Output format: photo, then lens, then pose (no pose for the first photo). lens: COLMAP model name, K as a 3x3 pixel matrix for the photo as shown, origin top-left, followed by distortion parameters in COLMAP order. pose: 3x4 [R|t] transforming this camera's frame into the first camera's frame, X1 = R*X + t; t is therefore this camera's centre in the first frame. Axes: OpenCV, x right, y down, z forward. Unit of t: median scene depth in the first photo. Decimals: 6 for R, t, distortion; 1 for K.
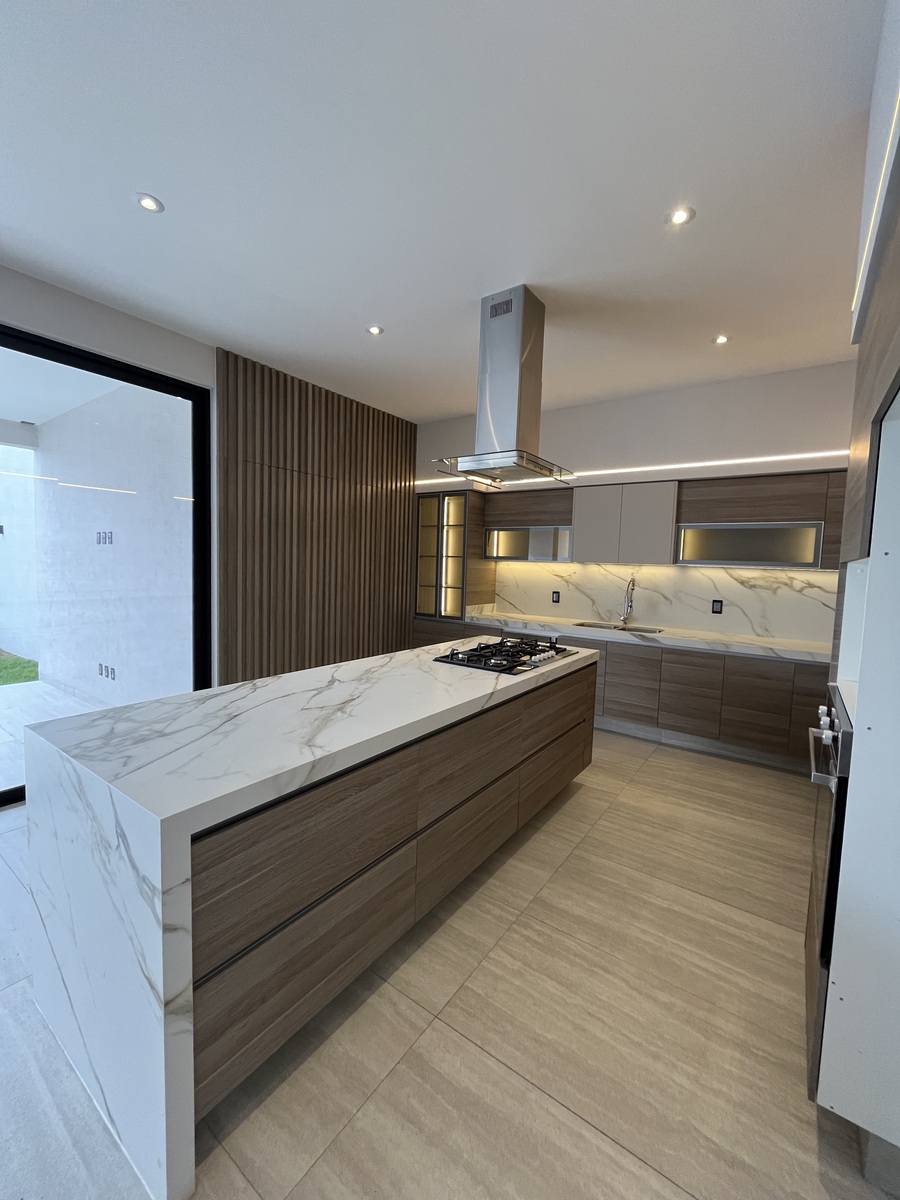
lens RADIAL K [[490.4, 0, 448.1], [0, 490.4, 599.0], [0, 0, 1]] dist [-0.004442, 0.000170]
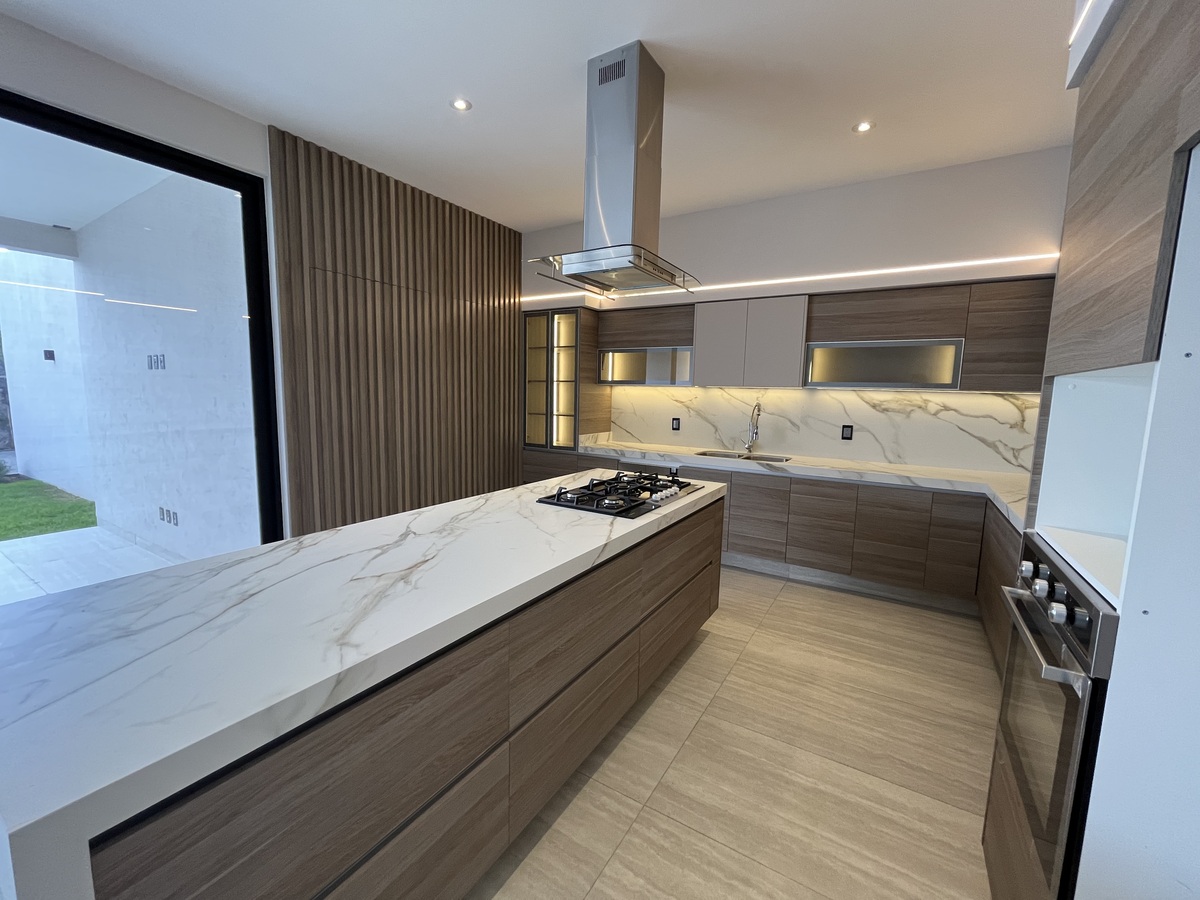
lens RADIAL K [[490.4, 0, 598.4], [0, 490.4, 450.1], [0, 0, 1]] dist [-0.004442, 0.000170]
pose [[0.997677, -0.016303, 0.066141, 0.016089], [0.013132, 0.998757, 0.048087, -0.002002], [-0.066843, -0.047107, 0.996651, 0.116943]]
